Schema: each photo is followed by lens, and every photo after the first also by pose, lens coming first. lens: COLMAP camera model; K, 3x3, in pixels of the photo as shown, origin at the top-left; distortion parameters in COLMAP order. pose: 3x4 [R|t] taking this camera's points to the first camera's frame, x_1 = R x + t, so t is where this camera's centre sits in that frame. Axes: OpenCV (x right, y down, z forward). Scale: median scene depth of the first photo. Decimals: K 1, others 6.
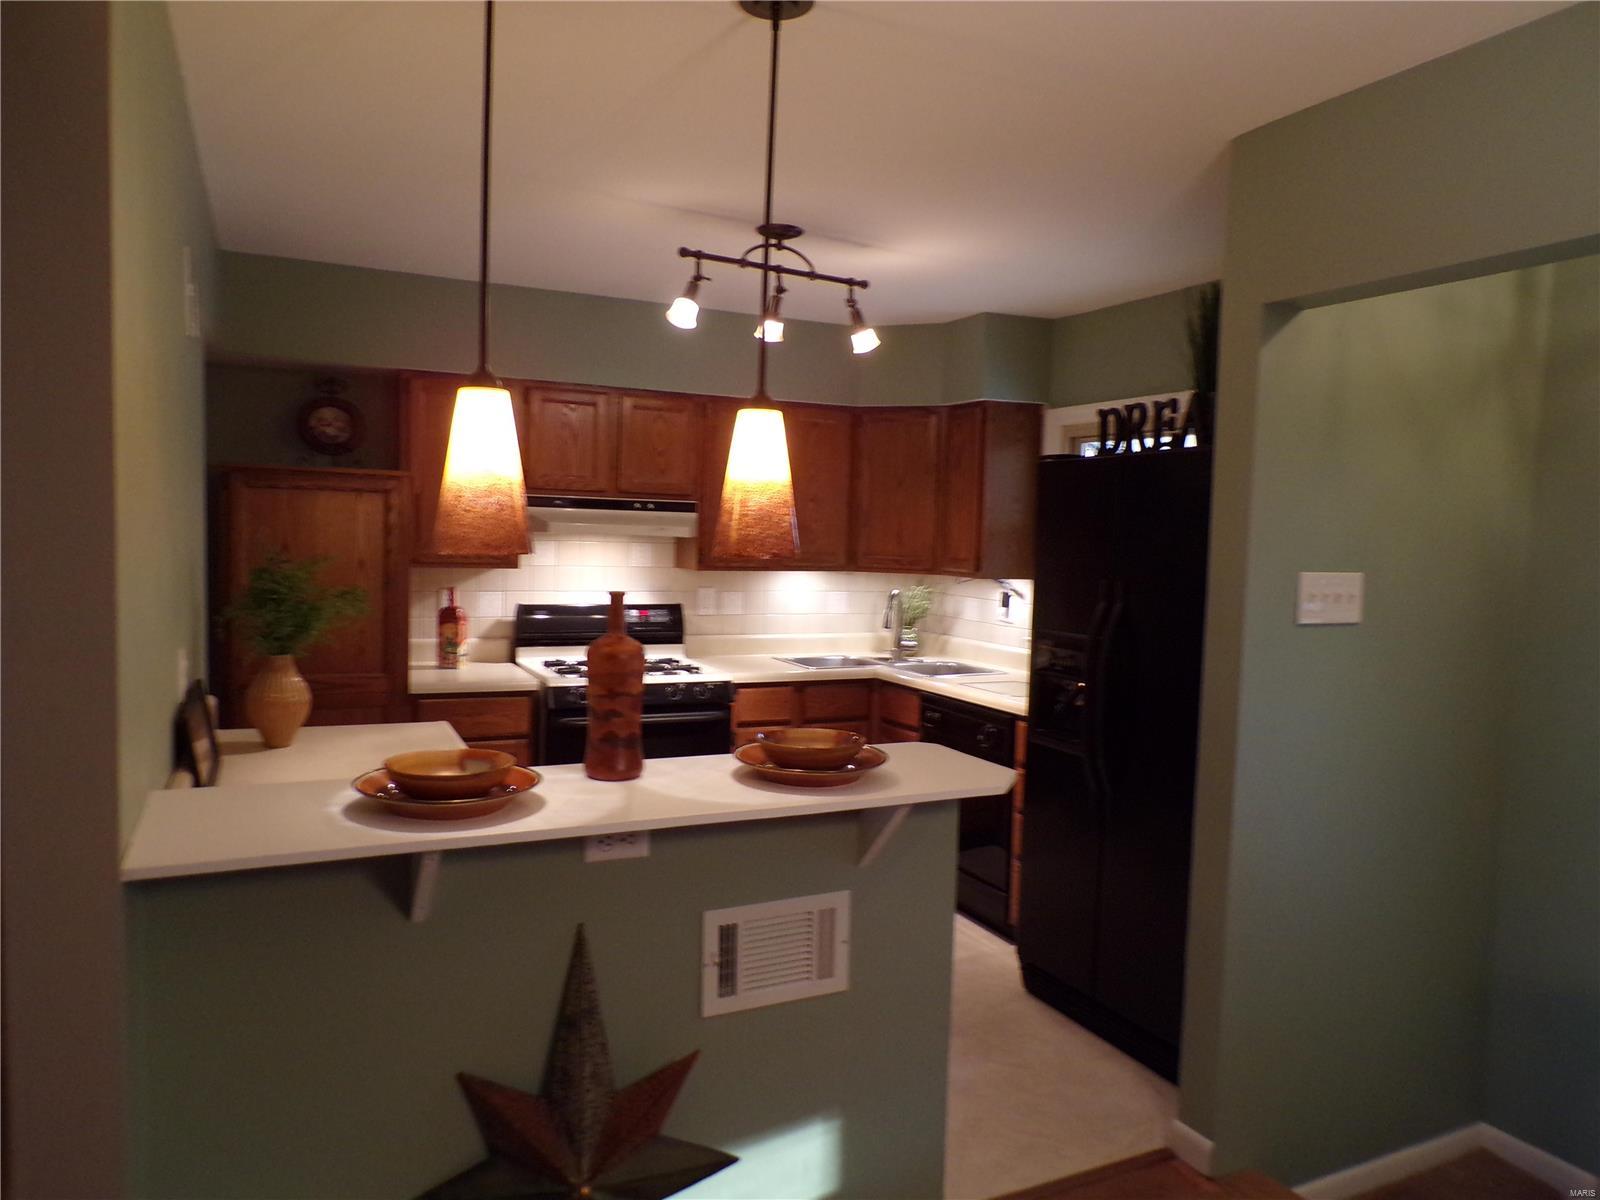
lens RADIAL K [[1090.2, 0, 801.8], [0, 1090.2, 608.4], [0, 0, 1]] dist [-0.025440, 0.033461]
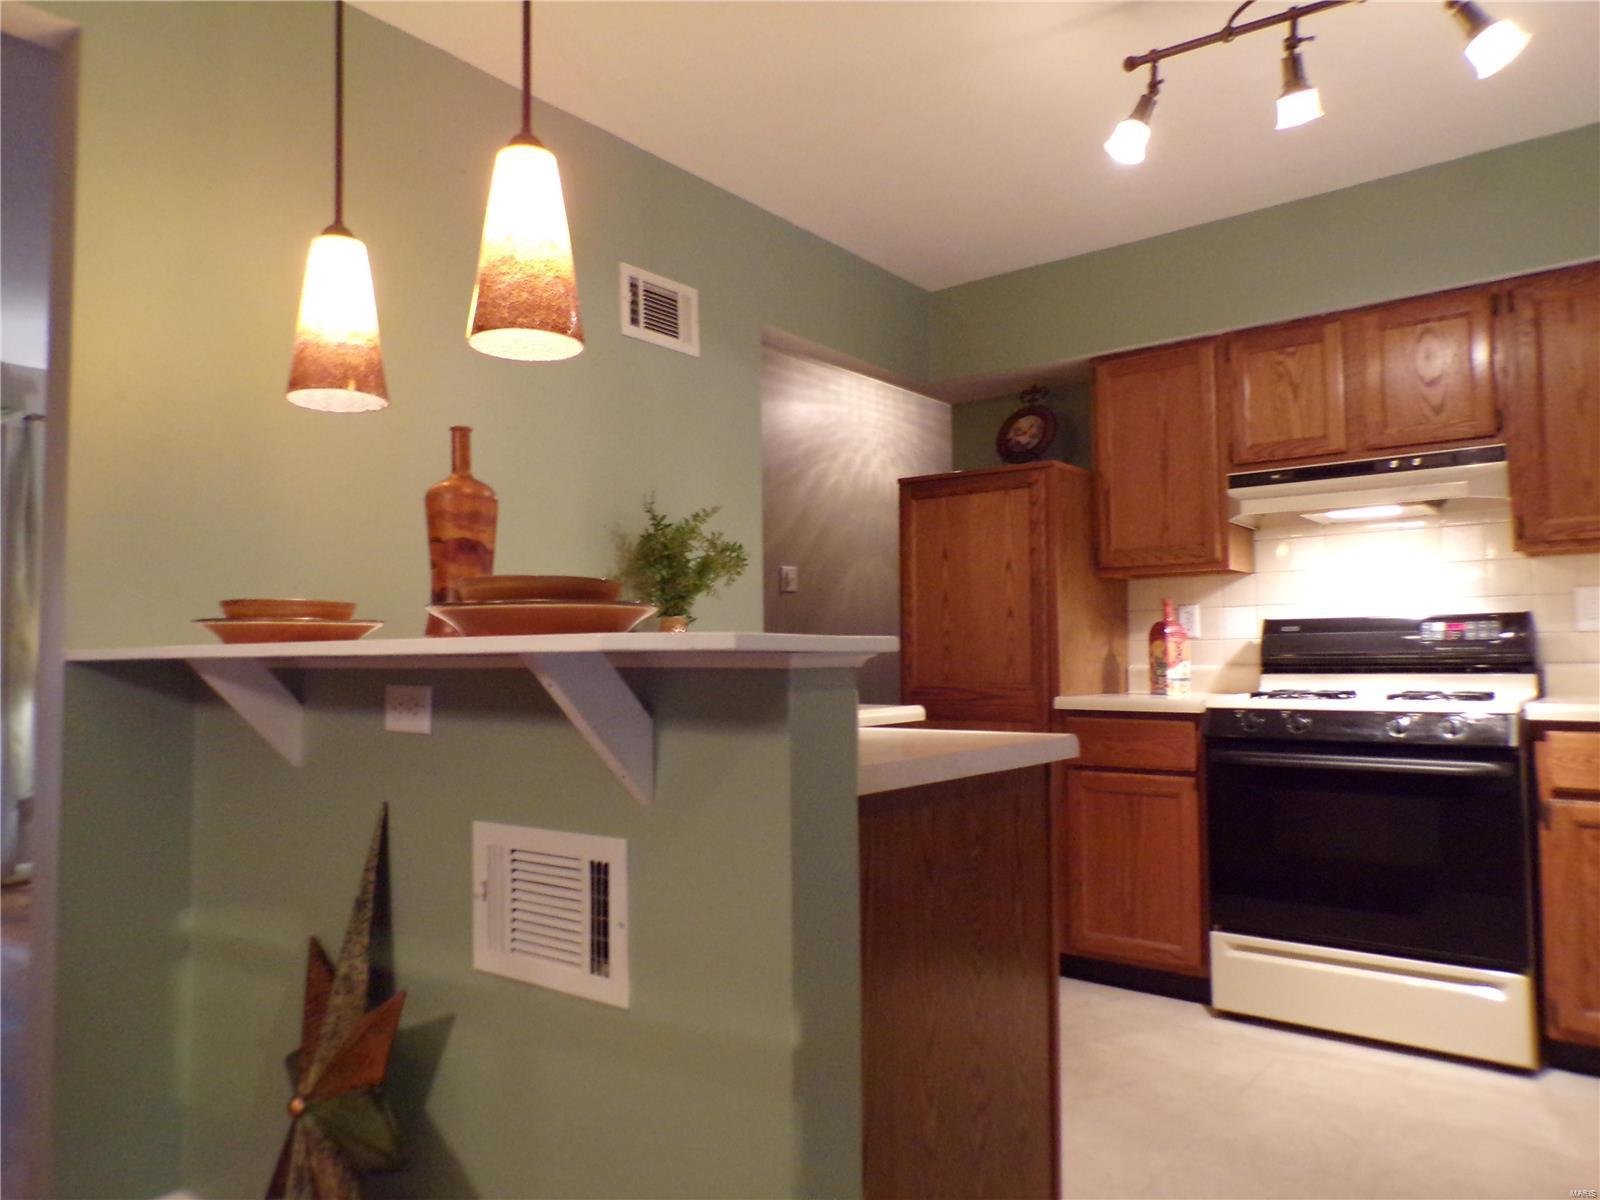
lens RADIAL K [[1089.2, 0, 796.3], [0, 1089.2, 604.6], [0, 0, 1]] dist [-0.021113, 0.032582]
pose [[0.438246, -0.080588, -0.895235, 0.355892], [-0.042207, 0.993029, -0.110053, 0.104642], [0.897863, 0.086016, 0.431790, 0.442776]]
